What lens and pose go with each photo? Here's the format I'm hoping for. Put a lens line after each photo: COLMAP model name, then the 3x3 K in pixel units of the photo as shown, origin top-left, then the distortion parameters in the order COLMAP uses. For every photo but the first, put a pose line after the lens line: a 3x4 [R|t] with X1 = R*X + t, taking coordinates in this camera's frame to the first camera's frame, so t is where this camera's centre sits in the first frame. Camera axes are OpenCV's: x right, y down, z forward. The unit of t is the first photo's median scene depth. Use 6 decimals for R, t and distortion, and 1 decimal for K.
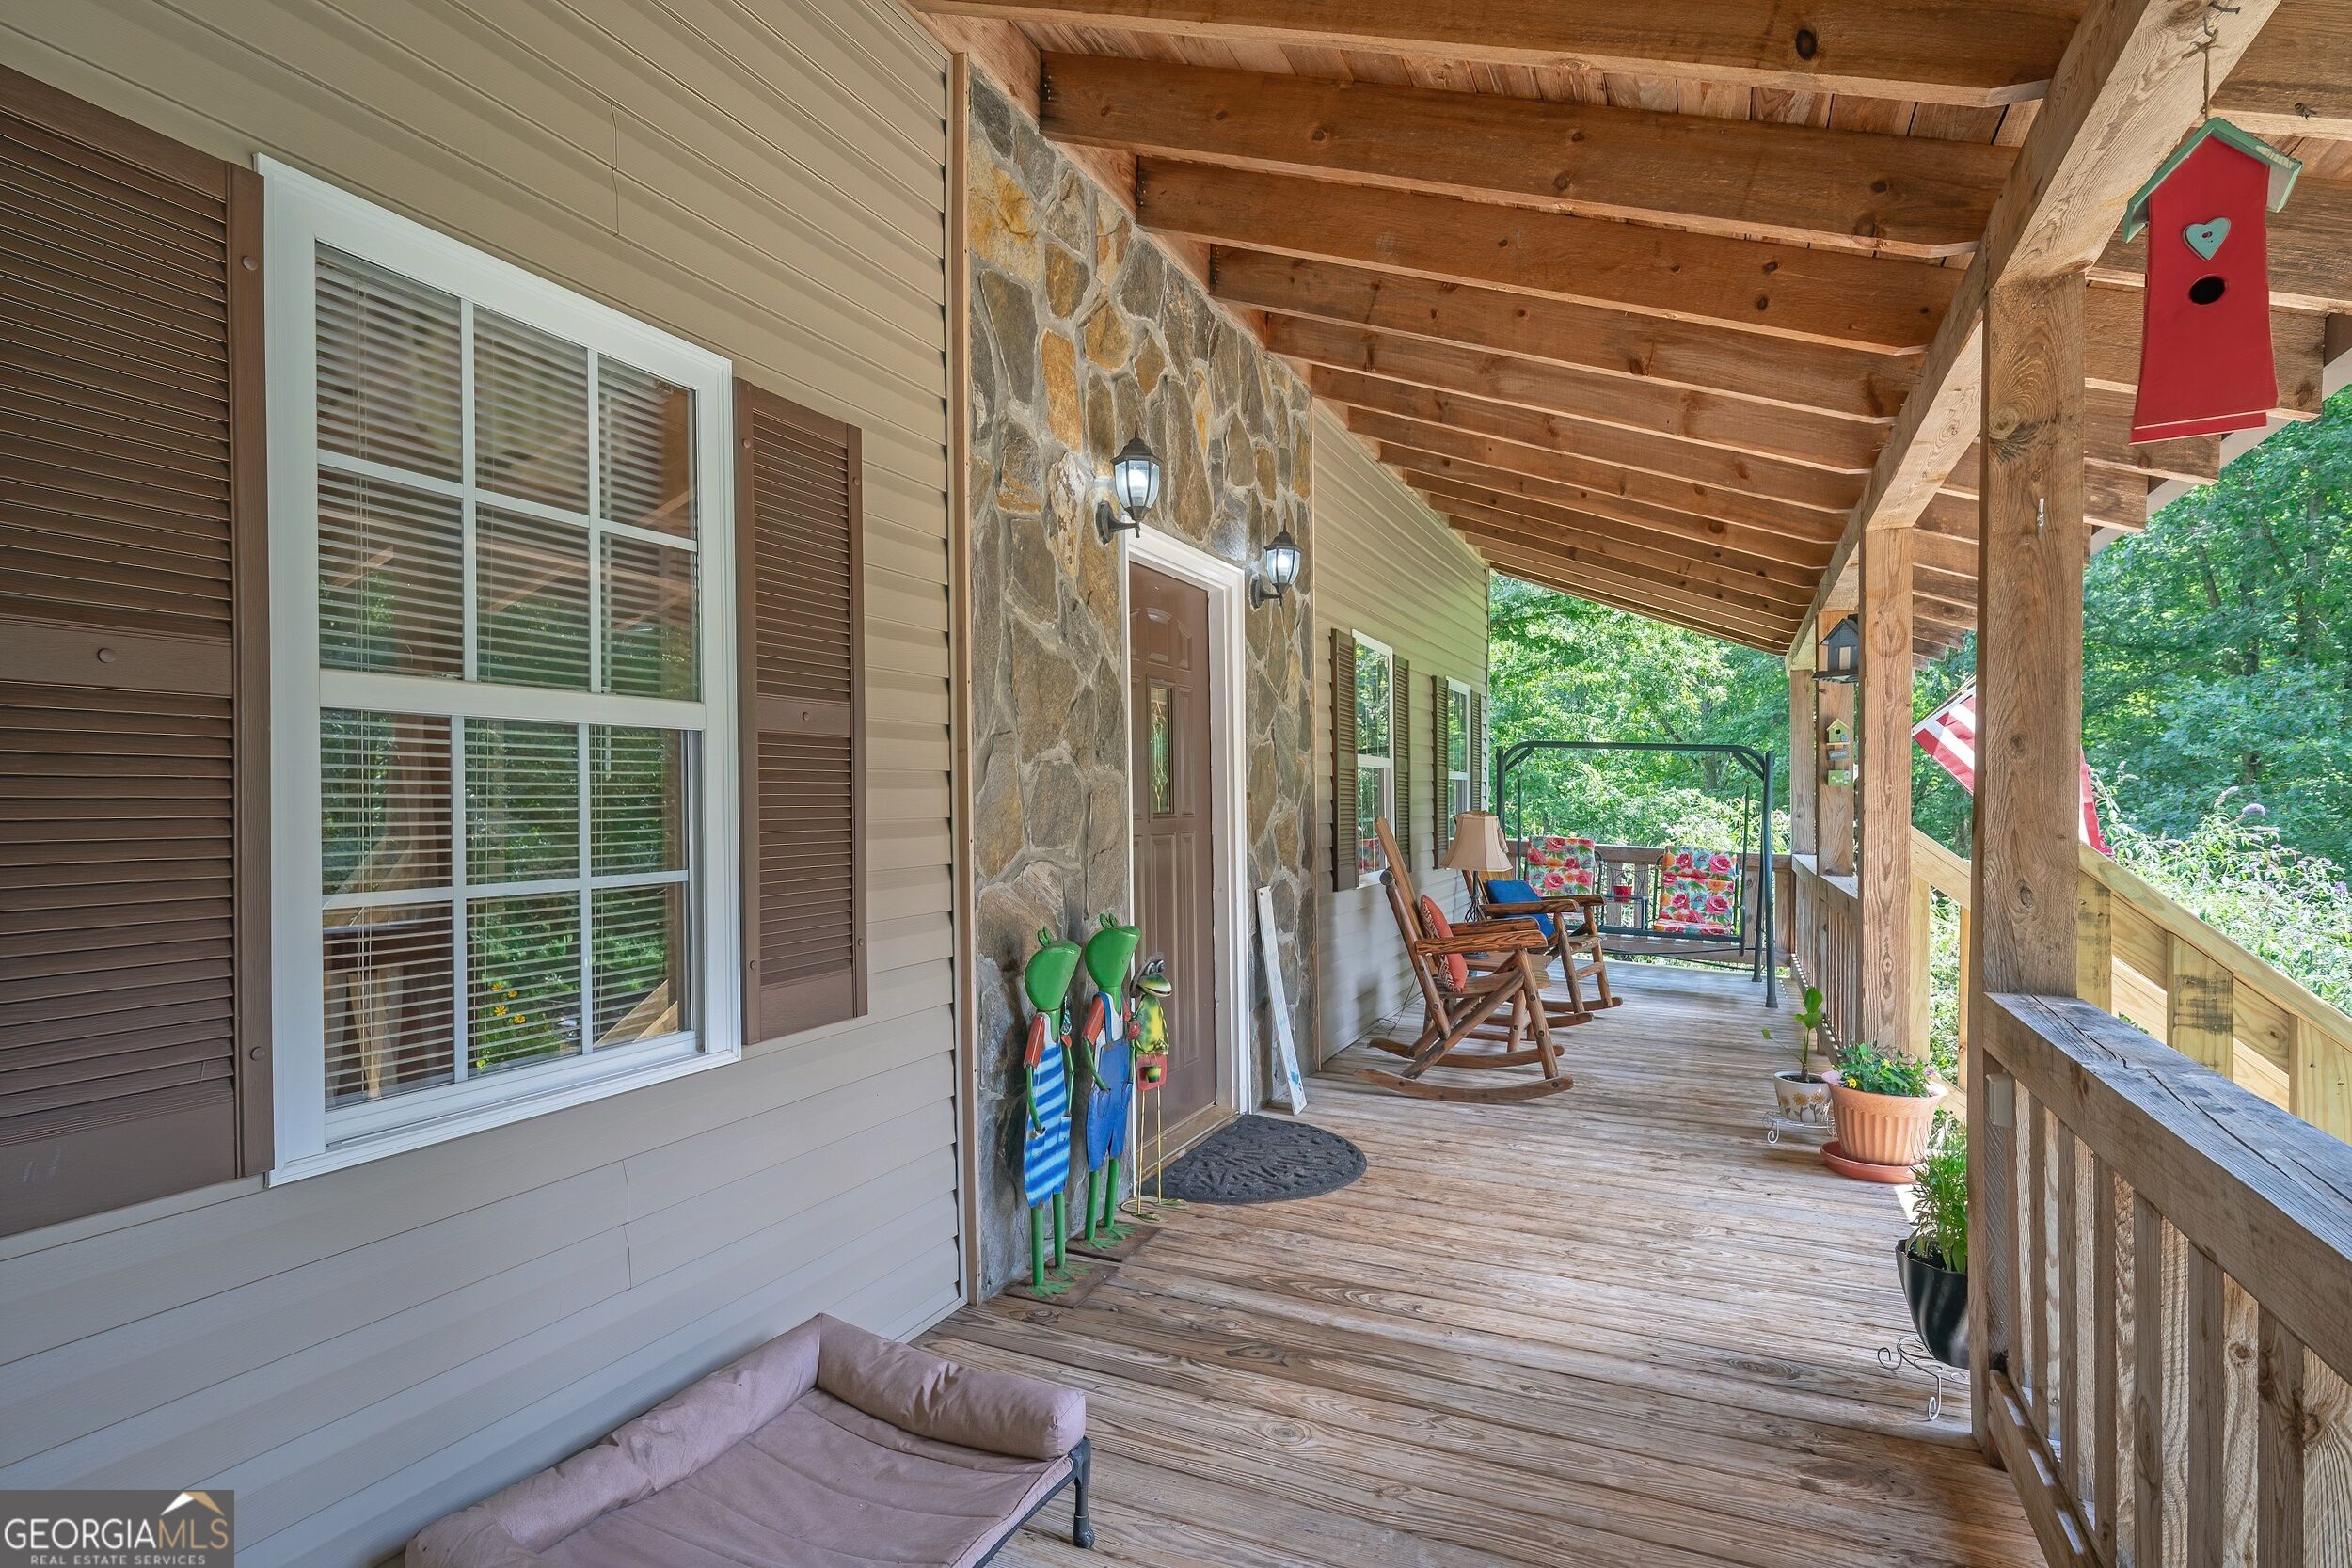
lens RADIAL K [[1220.7, 0, 1176.0], [0, 1220.7, 784.0], [0, 0, 1]] dist [-0.000074, 0.000038]
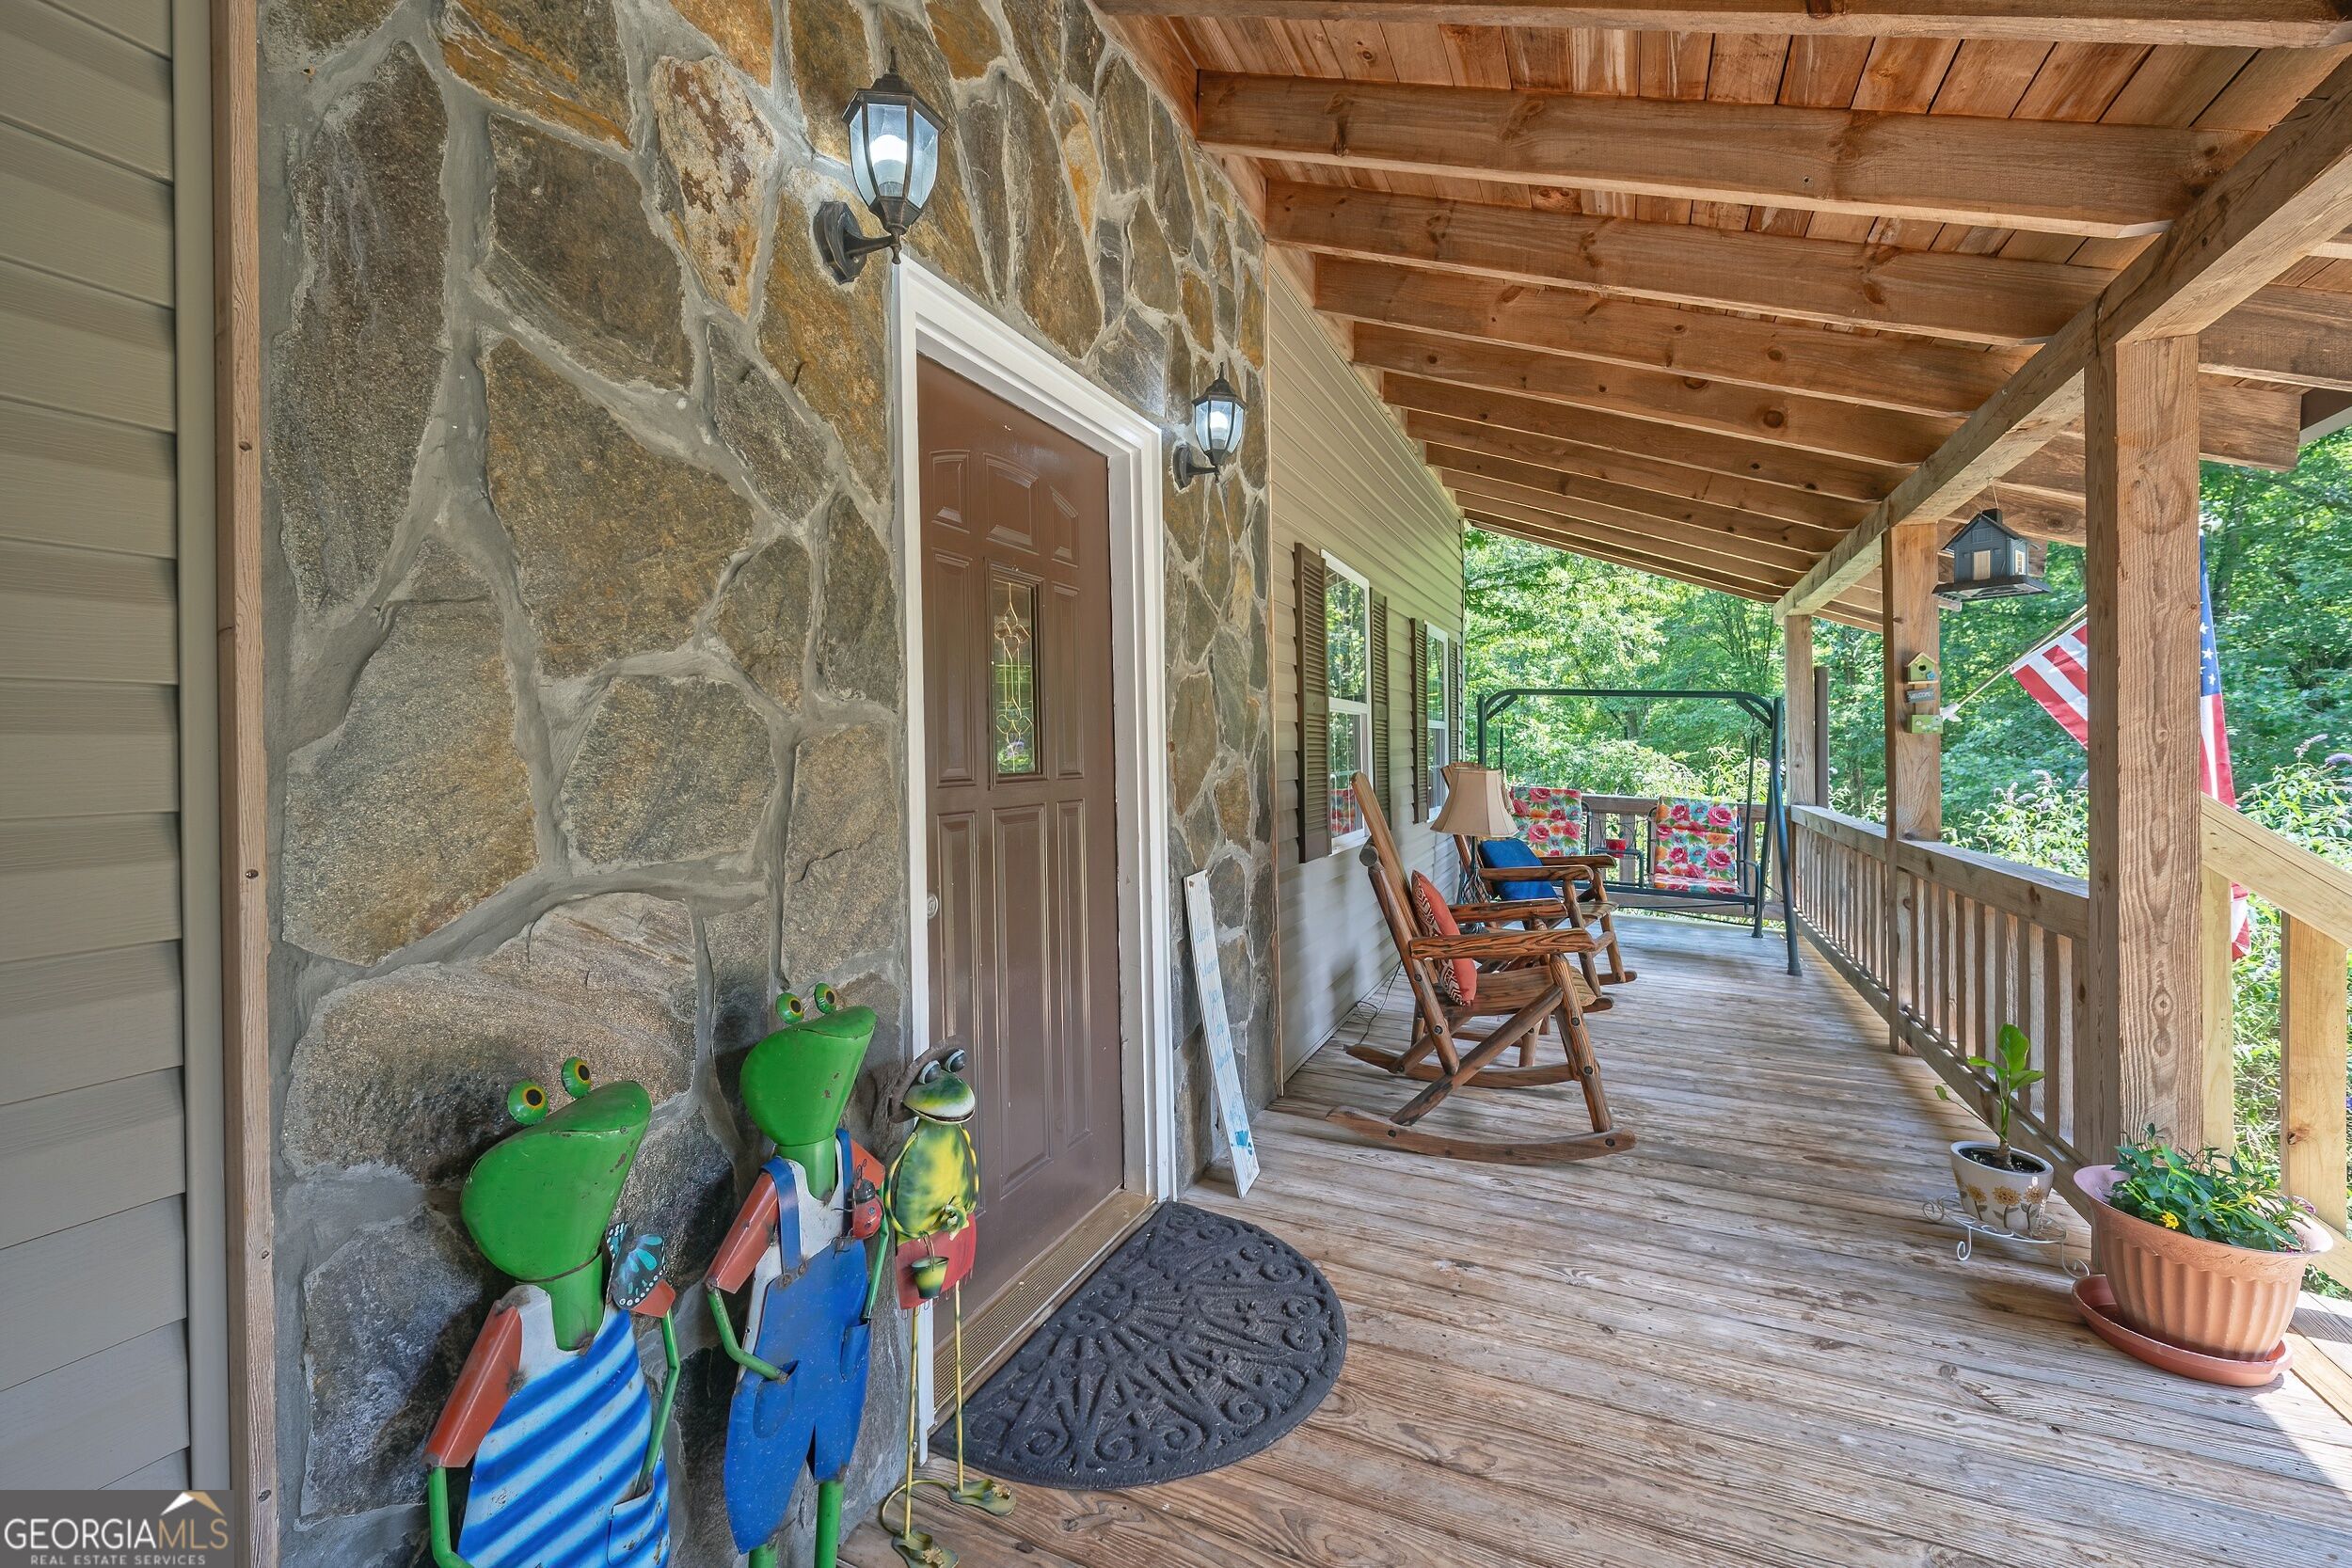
lens RADIAL K [[896.6, 0, 1078.3], [0, 896.6, 720.8], [0, 0, 1]] dist [-0.000498, -0.000266]
pose [[0.991838, -0.004780, -0.127411, 0.067318], [0.002577, 0.999844, -0.017449, 0.003165], [0.127475, 0.016978, 0.991696, 0.438962]]
